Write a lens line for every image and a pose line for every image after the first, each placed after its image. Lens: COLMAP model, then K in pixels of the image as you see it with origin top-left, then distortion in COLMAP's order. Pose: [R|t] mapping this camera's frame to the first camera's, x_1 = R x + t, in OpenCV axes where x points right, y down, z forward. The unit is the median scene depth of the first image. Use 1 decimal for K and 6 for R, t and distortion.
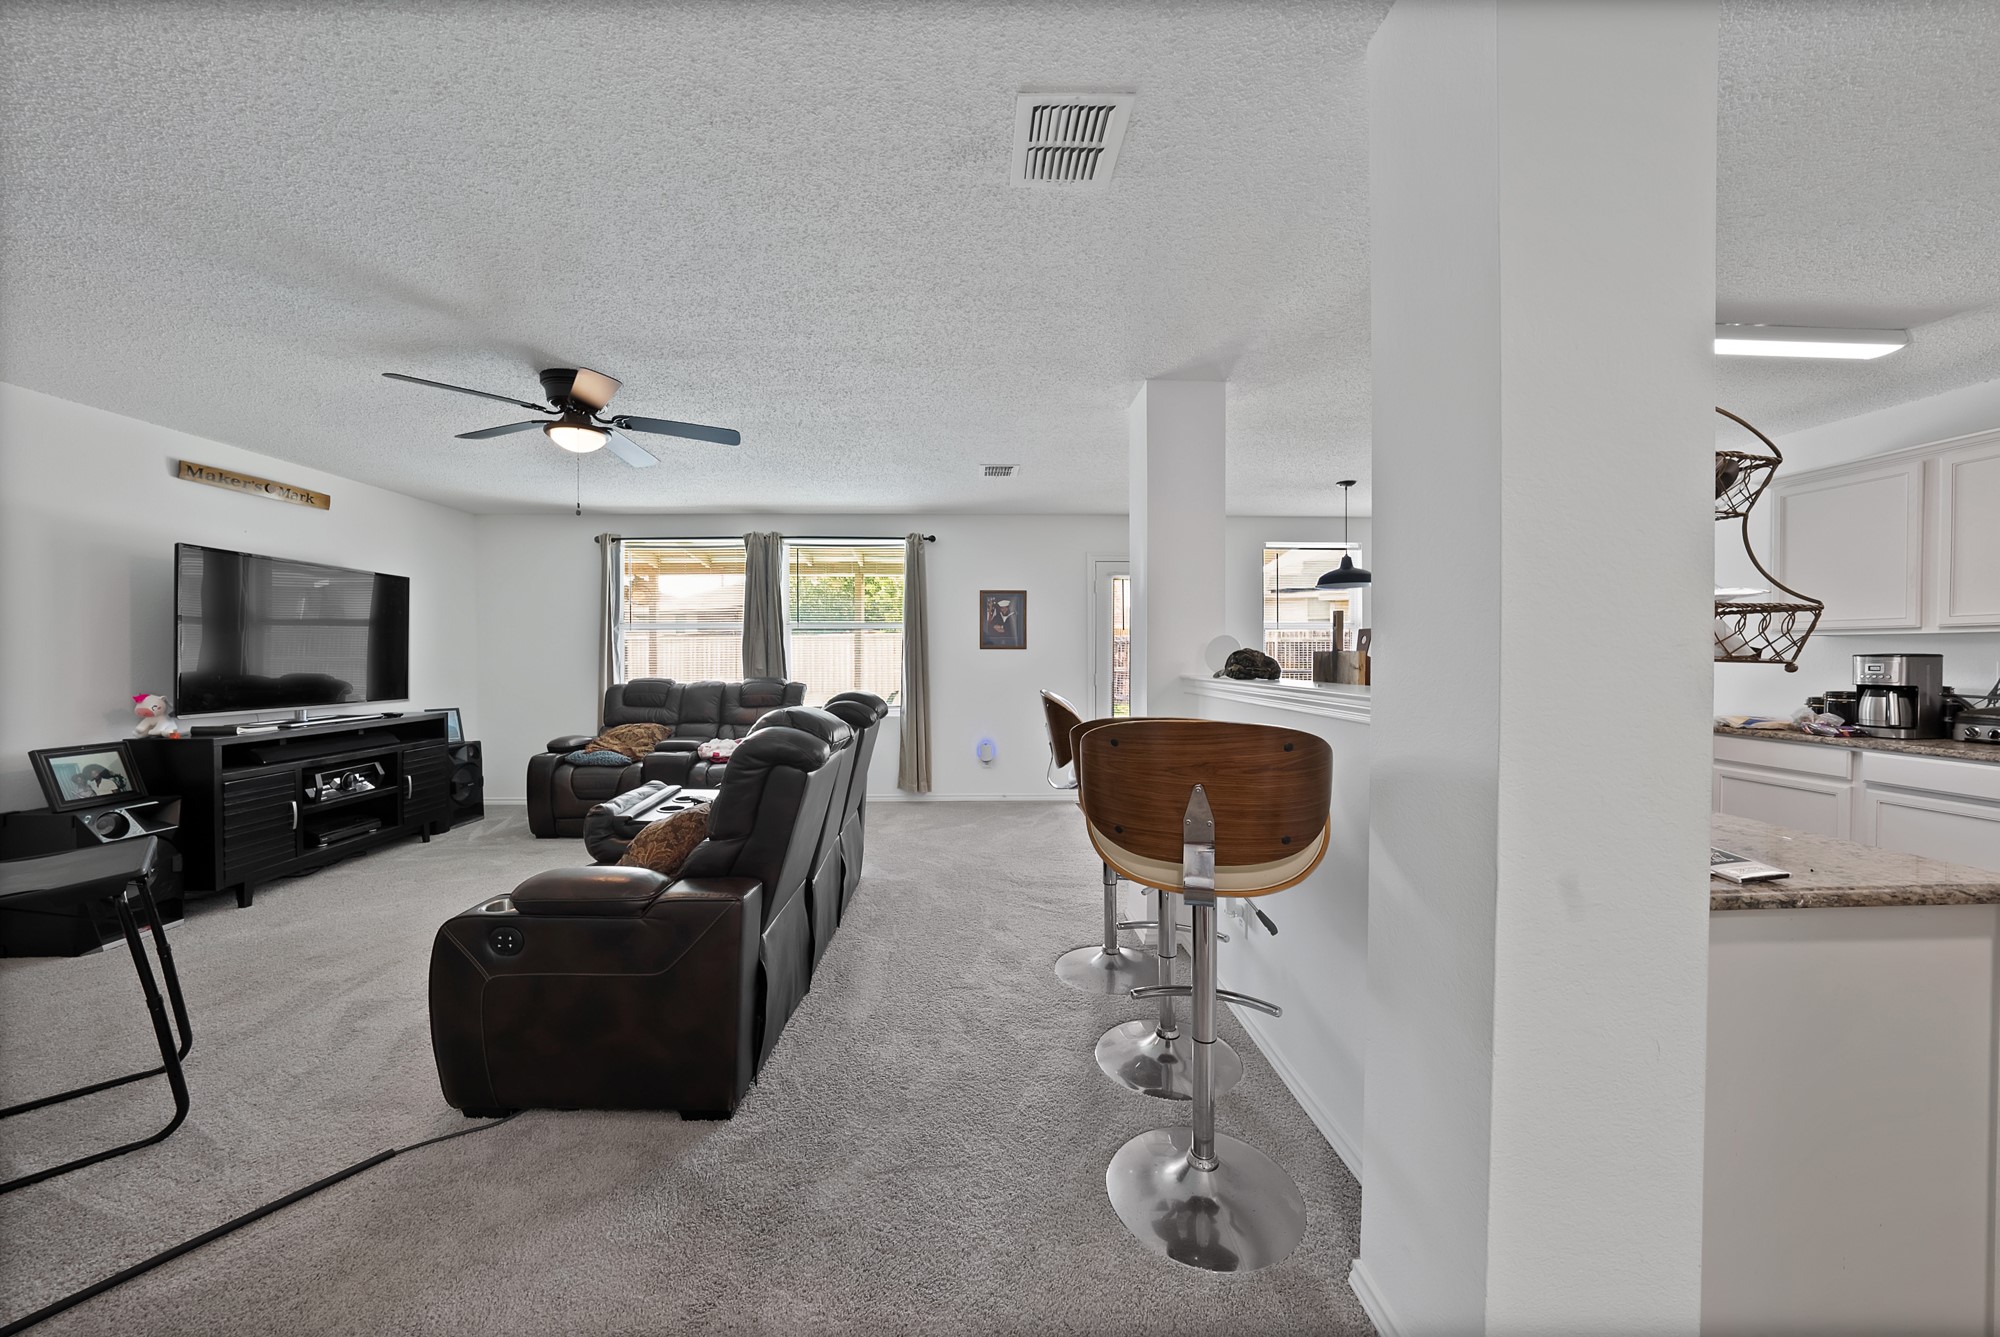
lens RADIAL K [[714.8, 0, 985.2], [0, 714.8, 662.6], [0, 0, 1]] dist [-0.006071, 0.000107]
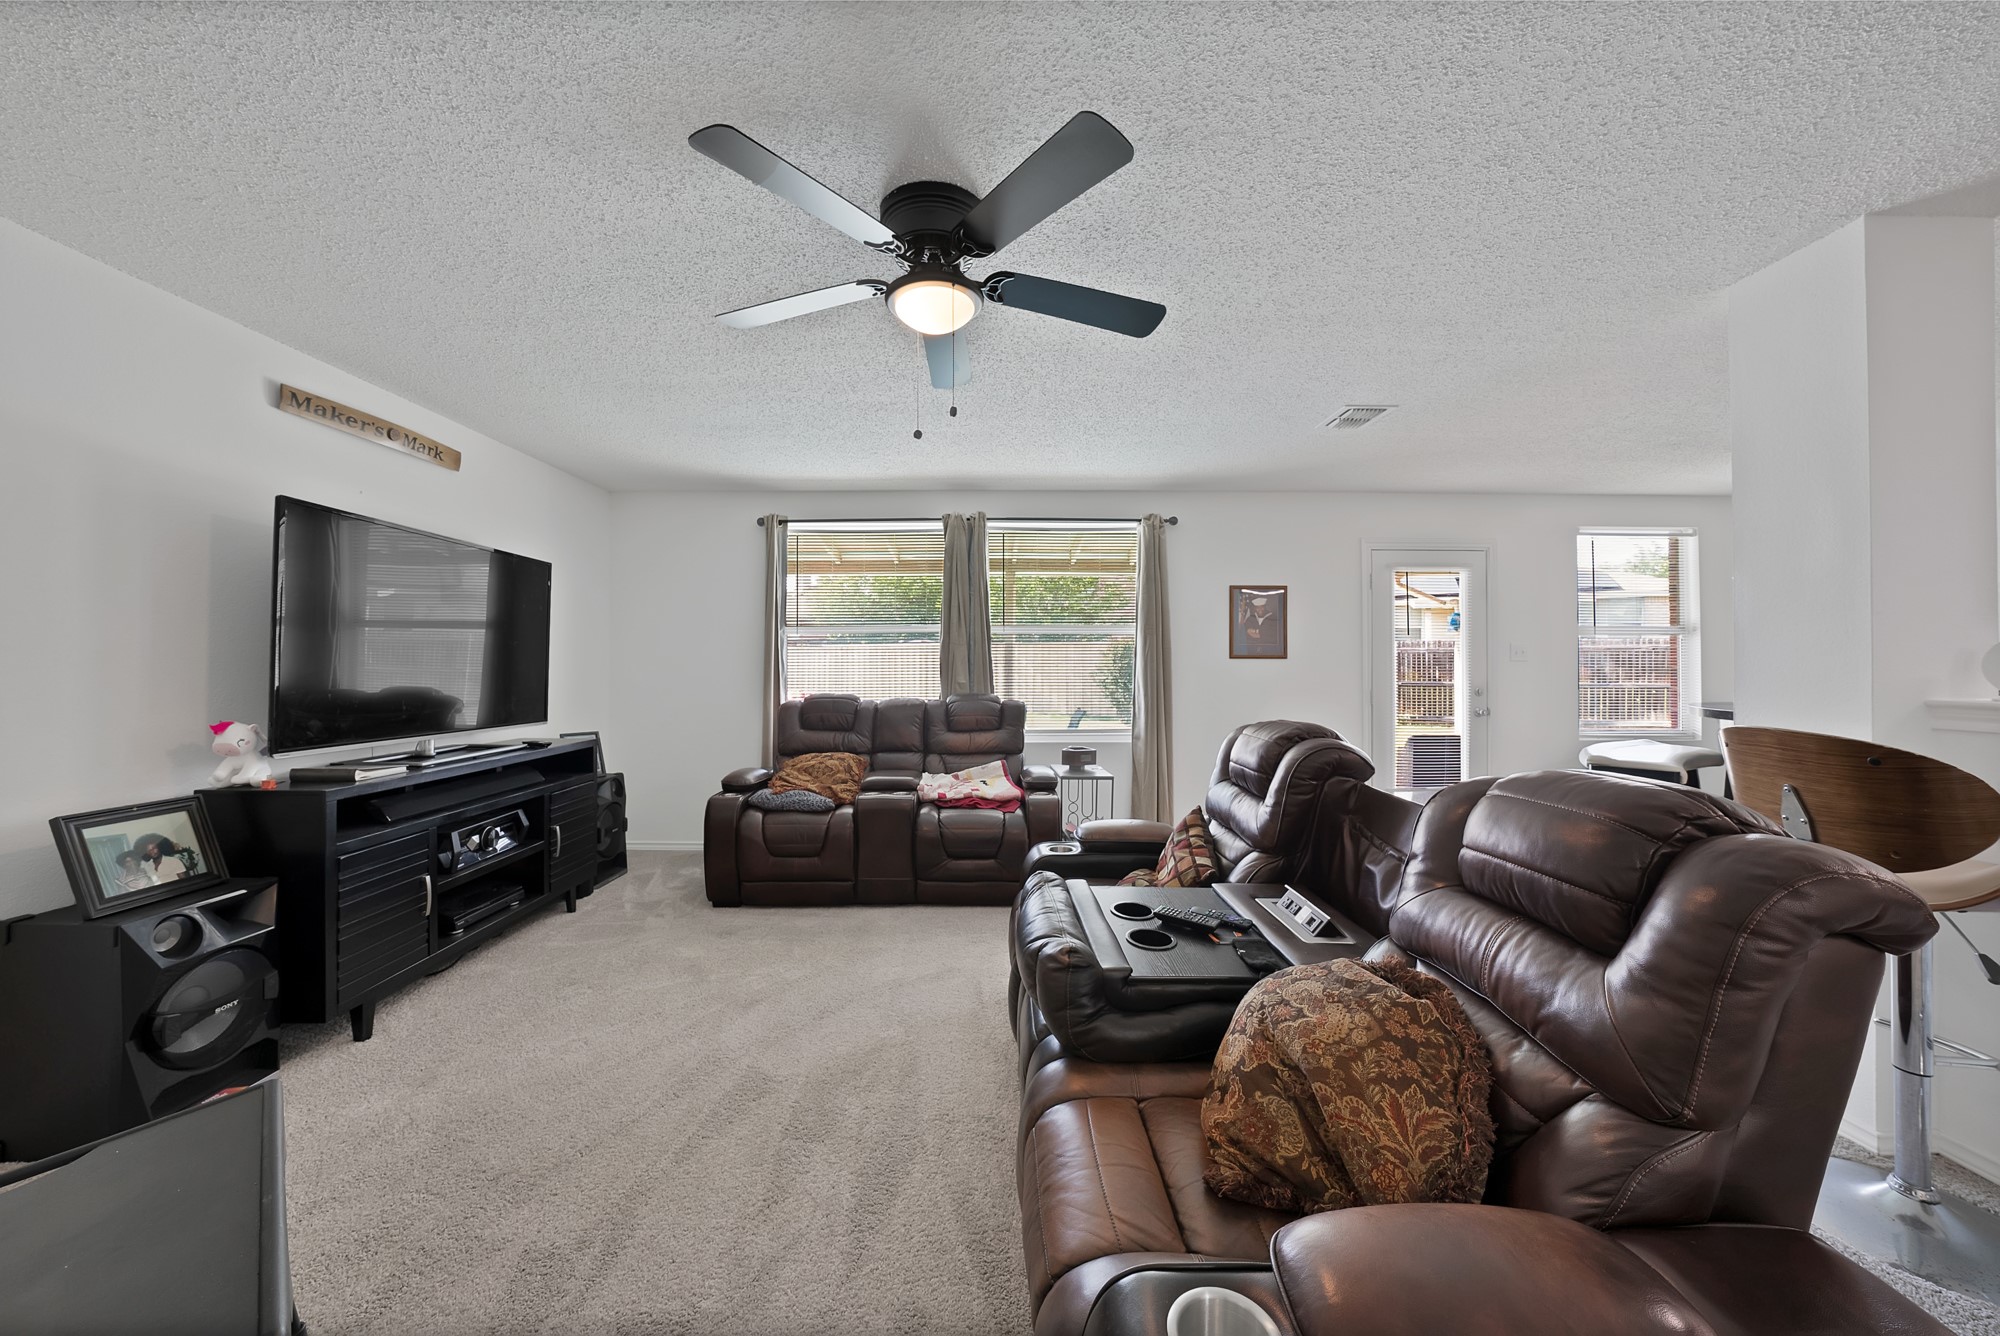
lens RADIAL K [[714.8, 0, 1000.5], [0, 714.8, 658.1], [0, 0, 1]] dist [-0.013911, 0.000138]
pose [[0.999778, 0.002509, -0.020927, -0.345093], [-0.002960, 0.999763, -0.021571, -0.001995], [0.020868, 0.021628, 0.999548, 0.274537]]
